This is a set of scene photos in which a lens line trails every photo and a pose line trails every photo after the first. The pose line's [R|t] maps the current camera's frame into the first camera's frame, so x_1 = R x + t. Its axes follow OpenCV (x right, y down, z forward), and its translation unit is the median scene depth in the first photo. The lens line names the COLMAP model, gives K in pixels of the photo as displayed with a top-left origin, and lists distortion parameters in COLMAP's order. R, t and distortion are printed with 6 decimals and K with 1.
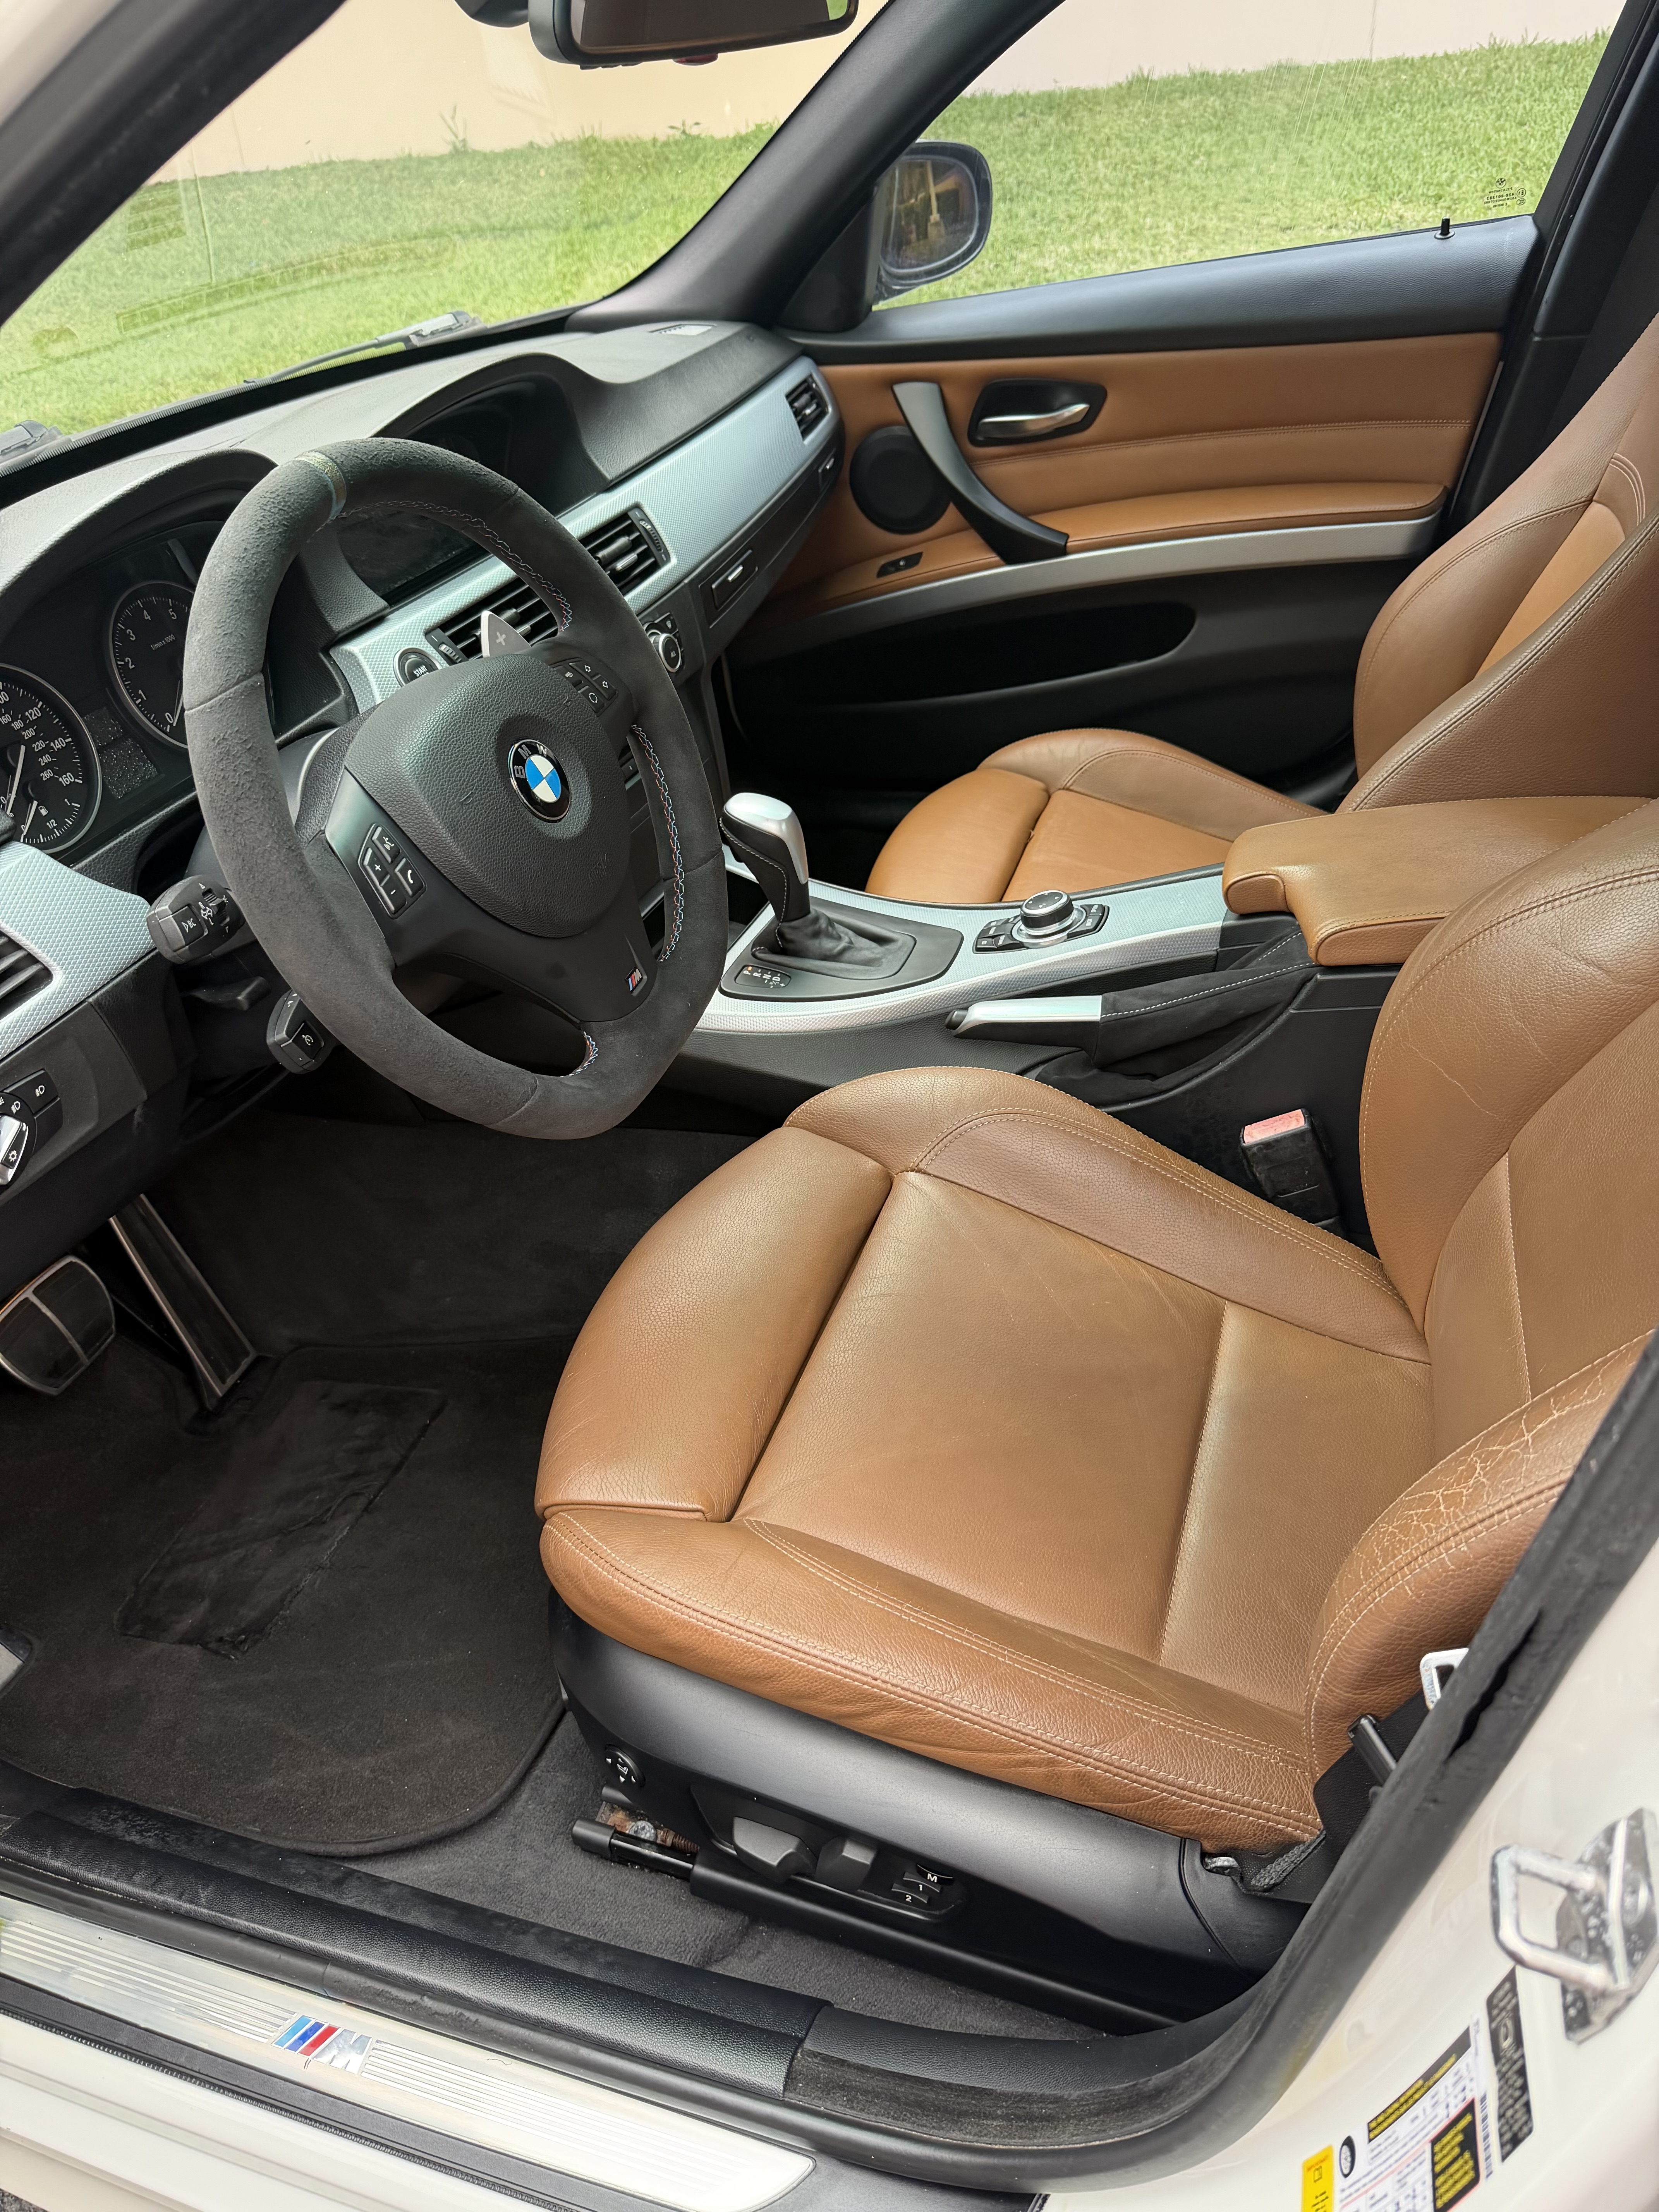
lens RADIAL K [[1595.5, 0, 715.5], [0, 1595.5, 1100.3], [0, 0, 1]] dist [-0.006666, -0.004488]
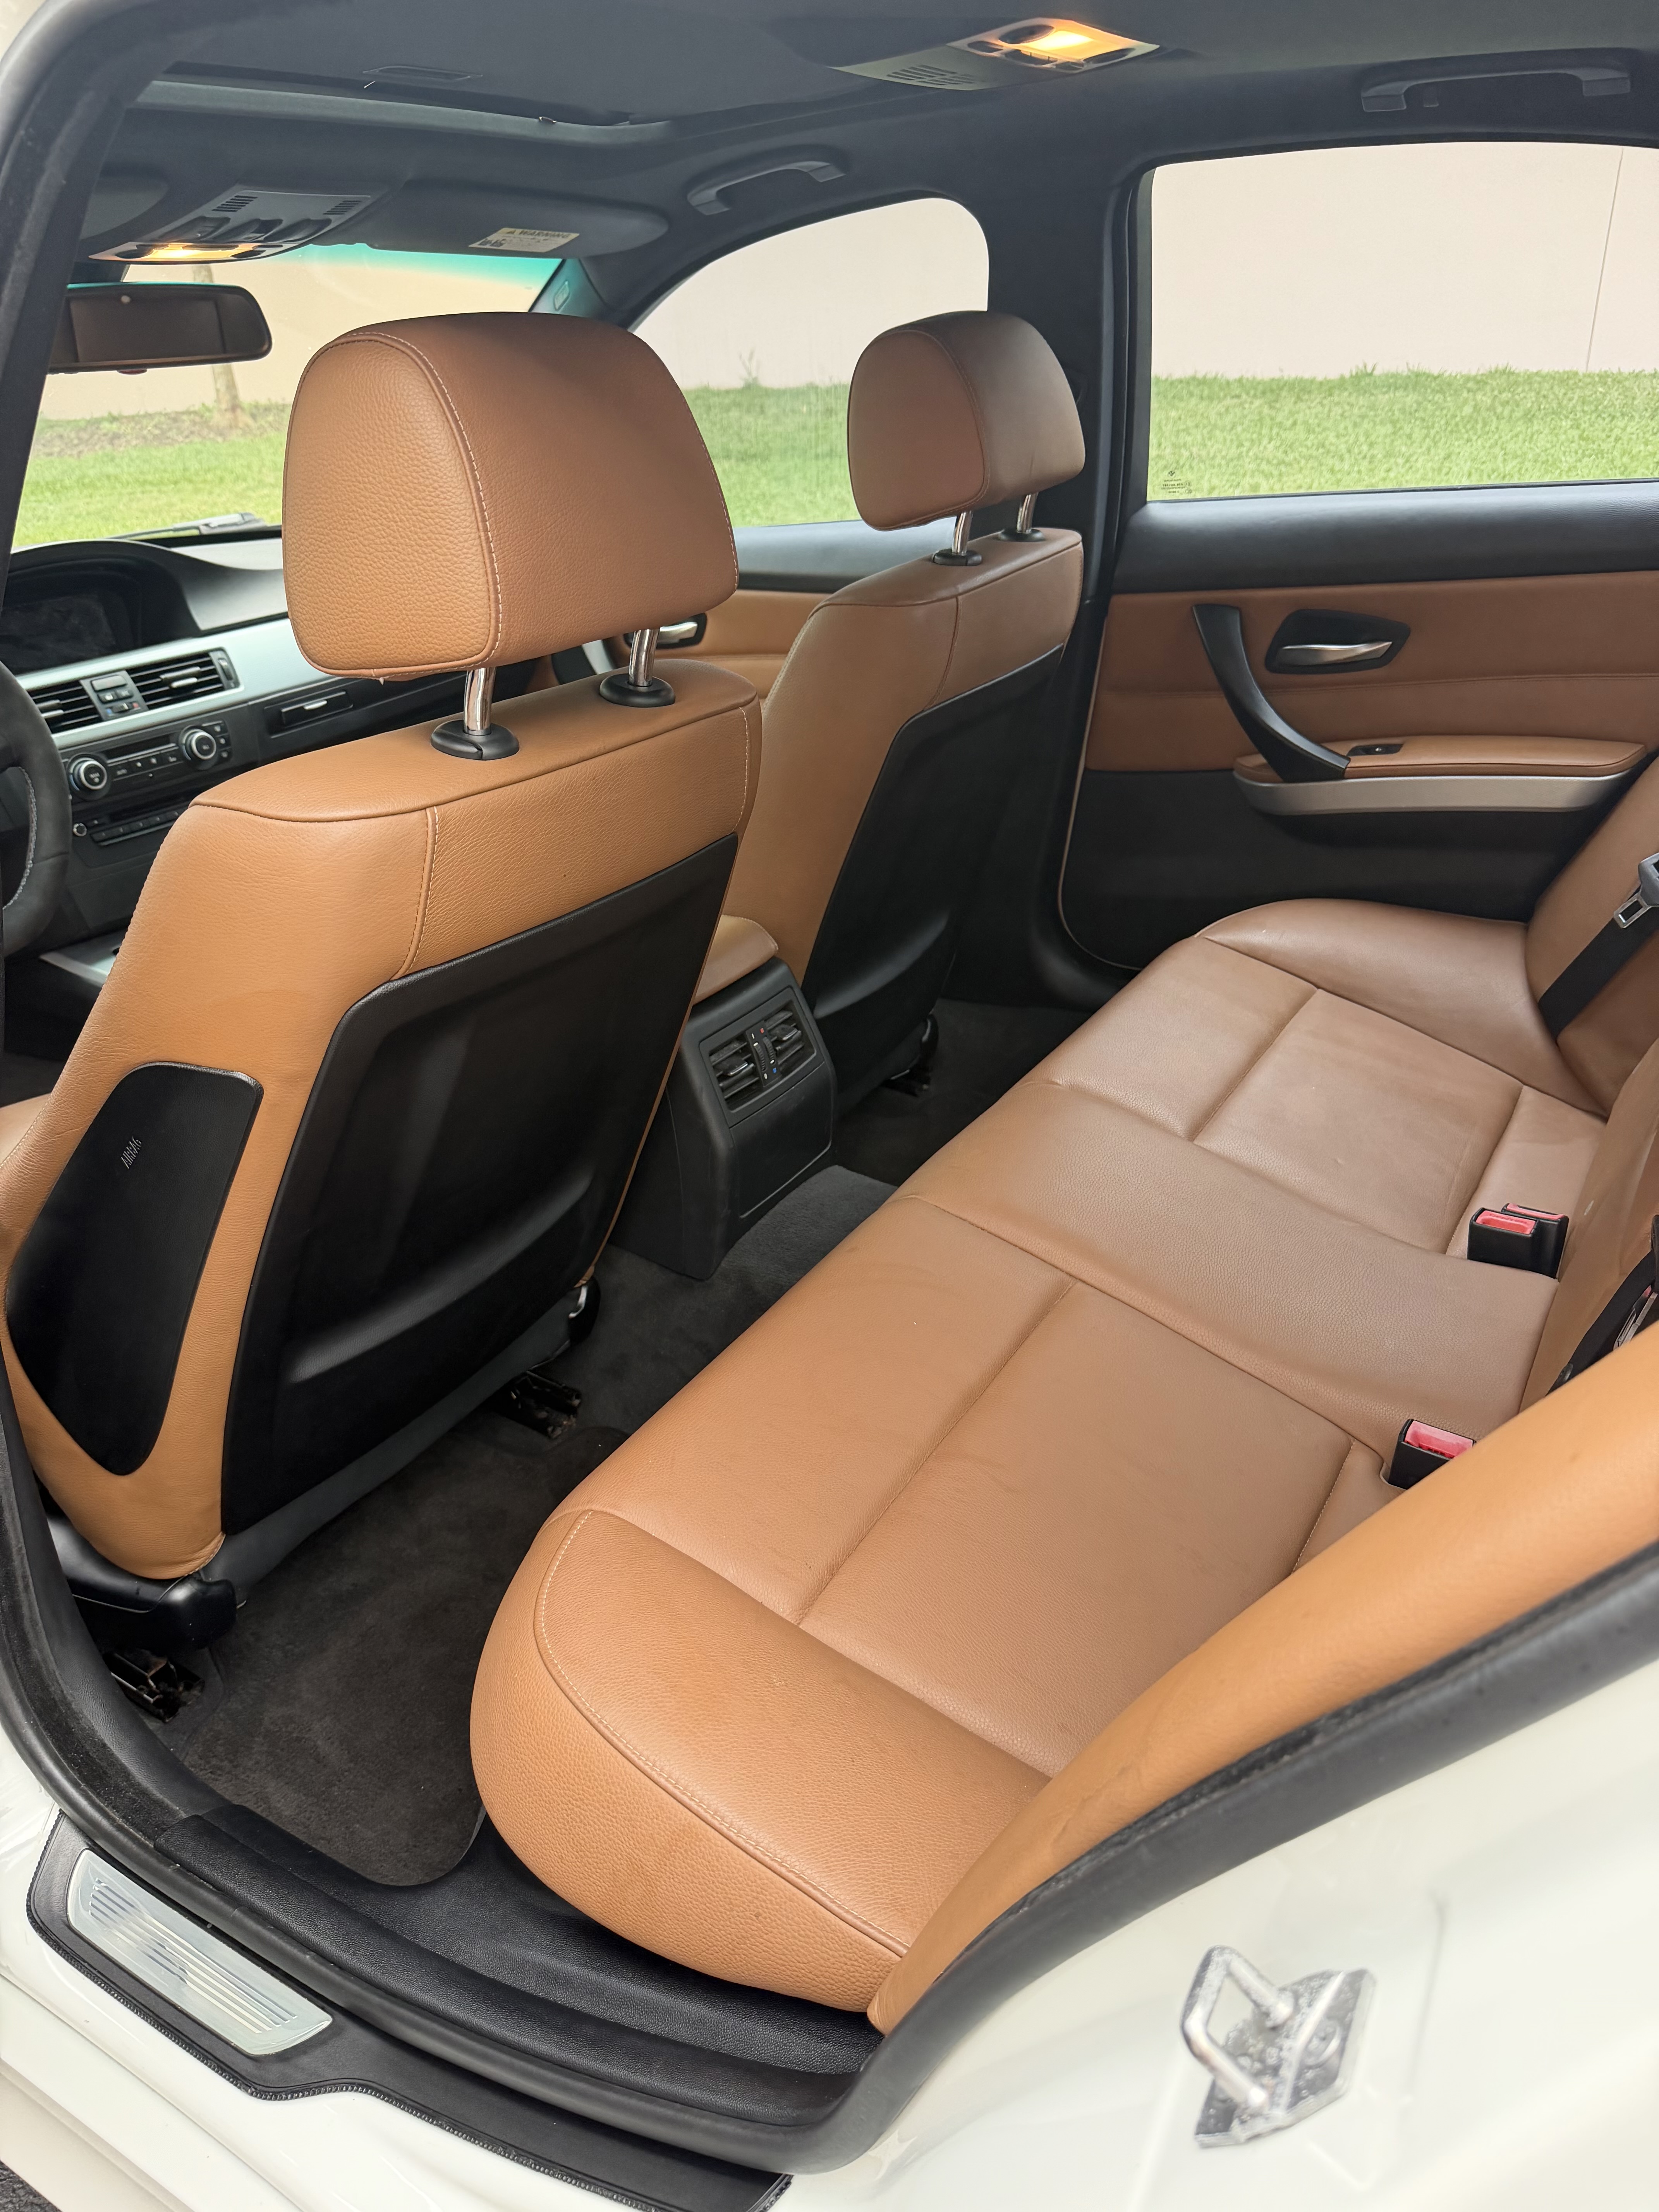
lens RADIAL K [[1542.7, 0, 824.5], [0, 1542.7, 1100.8], [0, 0, 1]] dist [0.008123, -0.000451]
pose [[0.984339, 0.133923, -0.114636, 0.566708], [-0.145414, 0.984452, -0.098539, 0.072742], [0.099657, 0.113665, 0.988508, -0.233031]]
